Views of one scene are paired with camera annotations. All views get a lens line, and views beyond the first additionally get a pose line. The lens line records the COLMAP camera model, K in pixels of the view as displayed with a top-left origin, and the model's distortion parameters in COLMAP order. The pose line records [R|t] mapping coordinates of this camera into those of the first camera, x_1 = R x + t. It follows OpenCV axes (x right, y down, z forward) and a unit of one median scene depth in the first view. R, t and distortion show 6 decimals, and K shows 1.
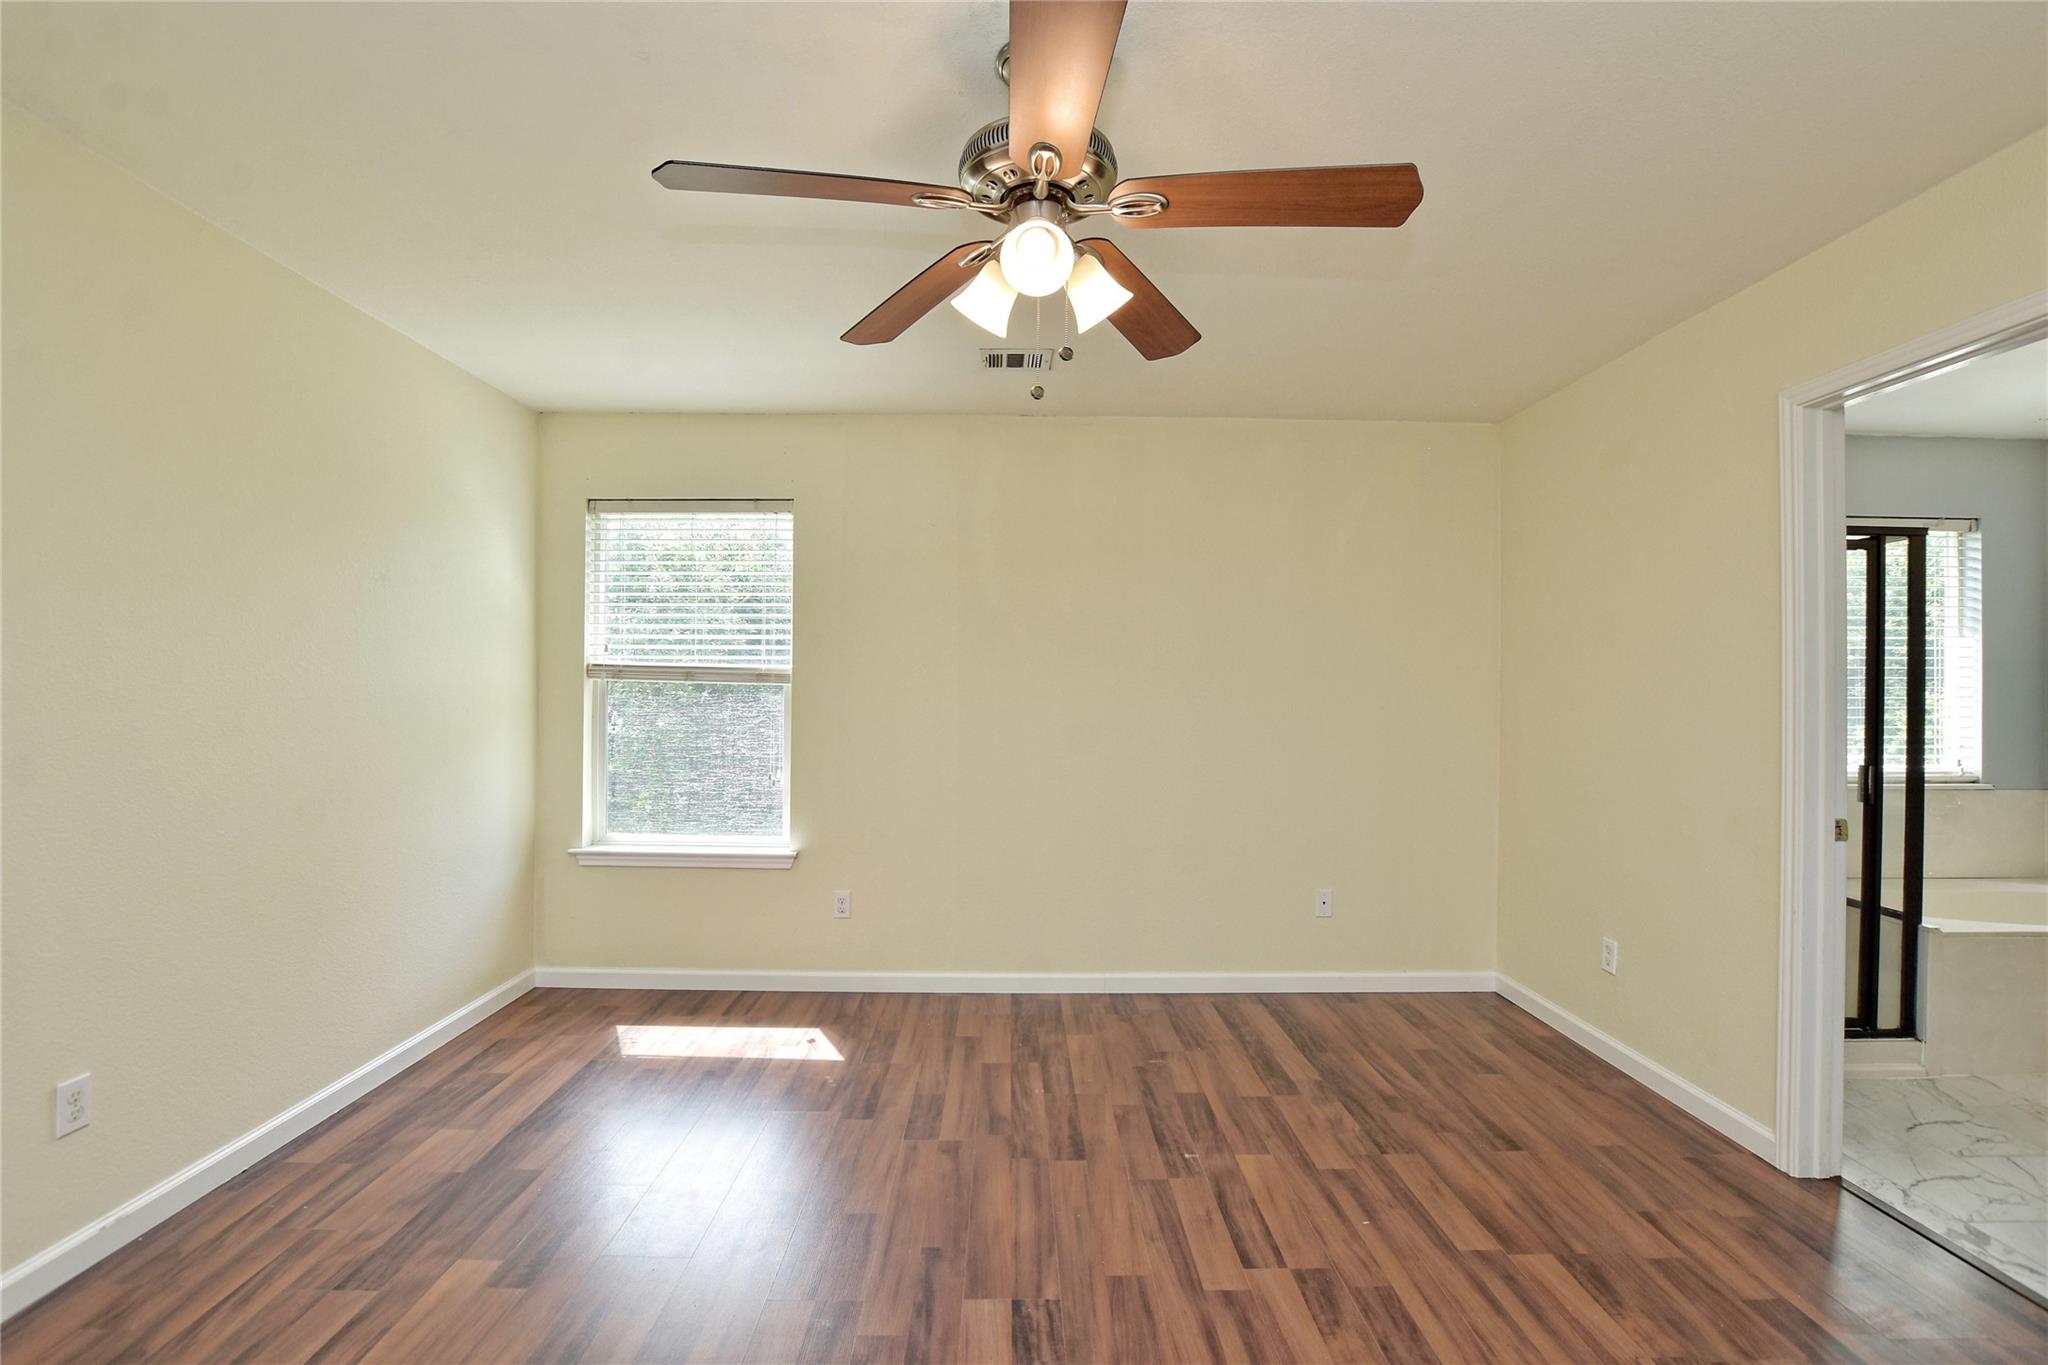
lens RADIAL K [[911.7, 0, 1021.3], [0, 911.7, 682.9], [0, 0, 1]] dist [-0.035061, 0.002866]
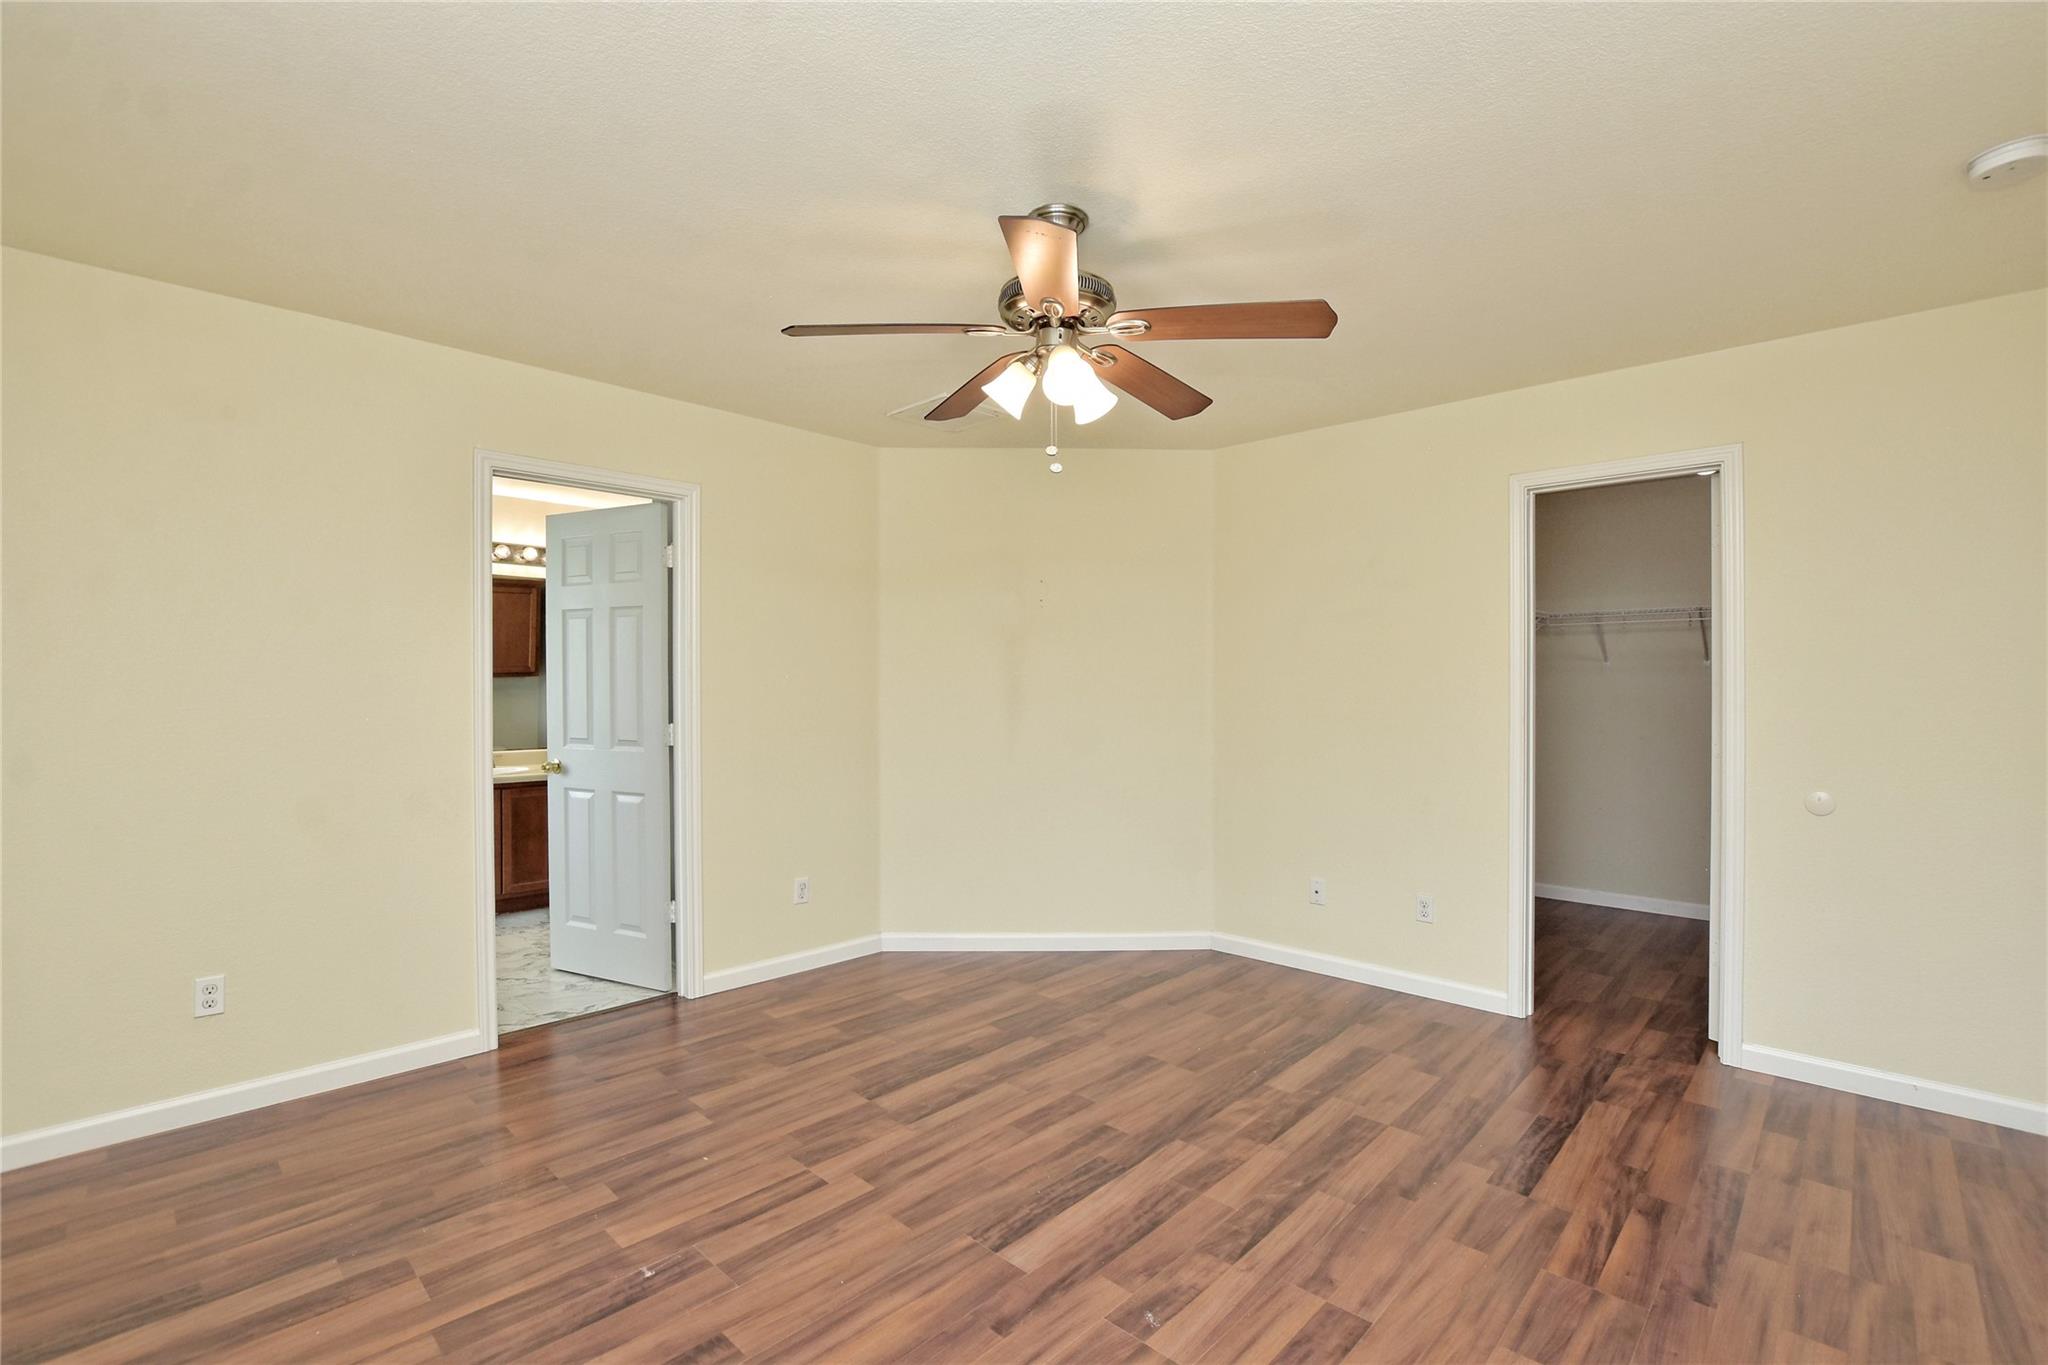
lens RADIAL K [[911.7, 0, 1029.0], [0, 911.7, 691.4], [0, 0, 1]] dist [-0.035061, 0.002866]
pose [[-0.724407, -0.013020, 0.689249, -0.510283], [-0.012807, 0.999903, 0.005429, 0.003642], [-0.689253, -0.004894, -0.724504, 1.156562]]
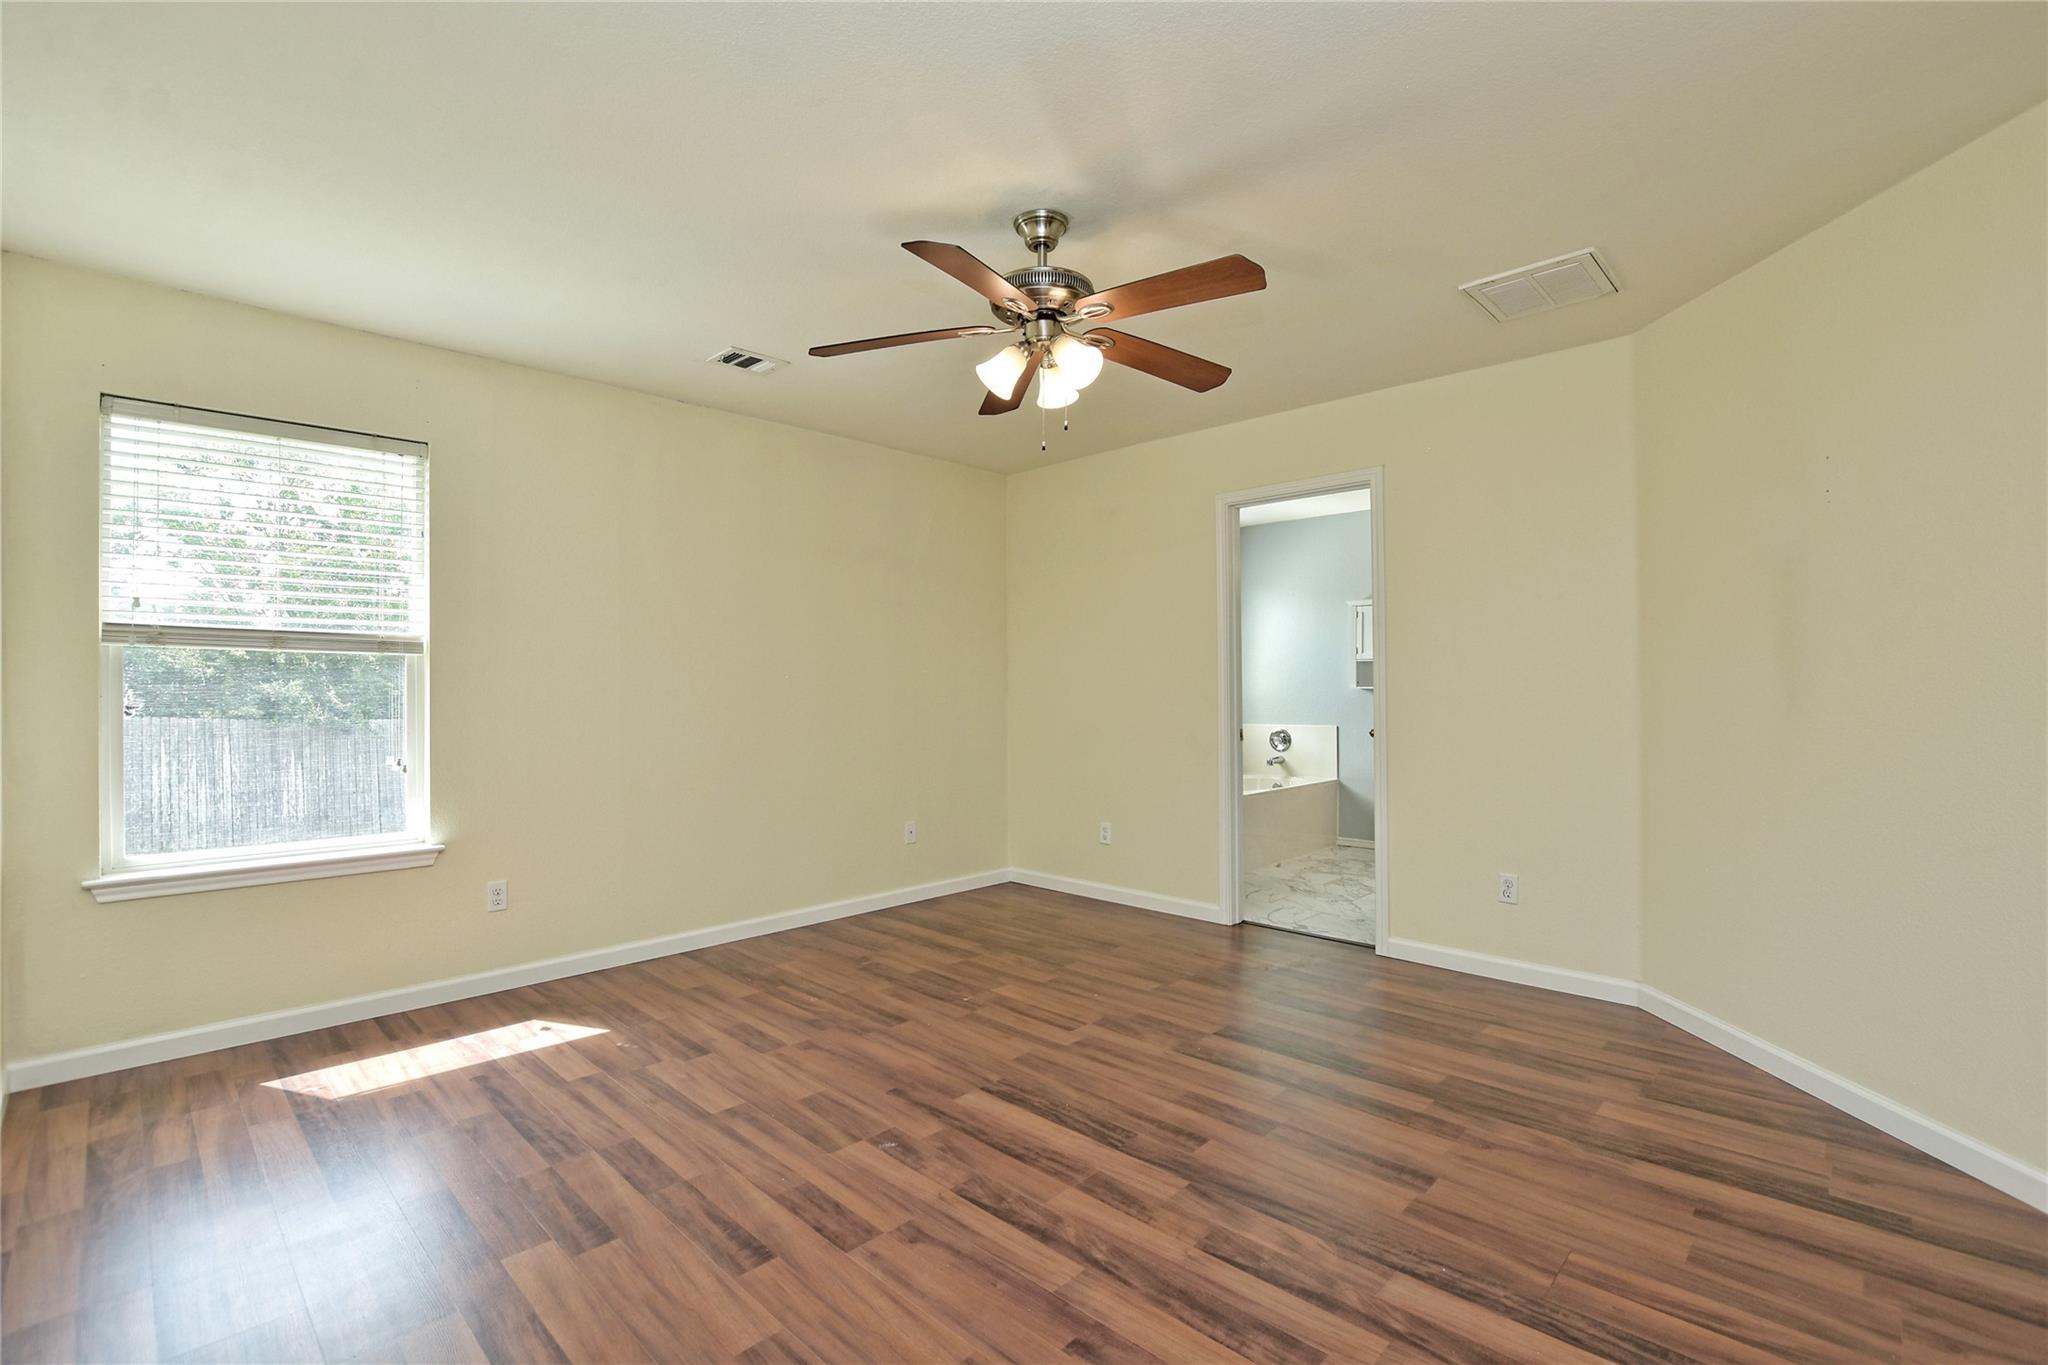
lens RADIAL K [[911.7, 0, 1030.0], [0, 911.7, 684.3], [0, 0, 1]] dist [-0.035061, 0.002866]
pose [[0.695856, -0.006890, 0.718149, -0.629899], [0.002542, 0.999971, 0.007131, 0.033445], [-0.718177, -0.003137, 0.695853, -0.019862]]
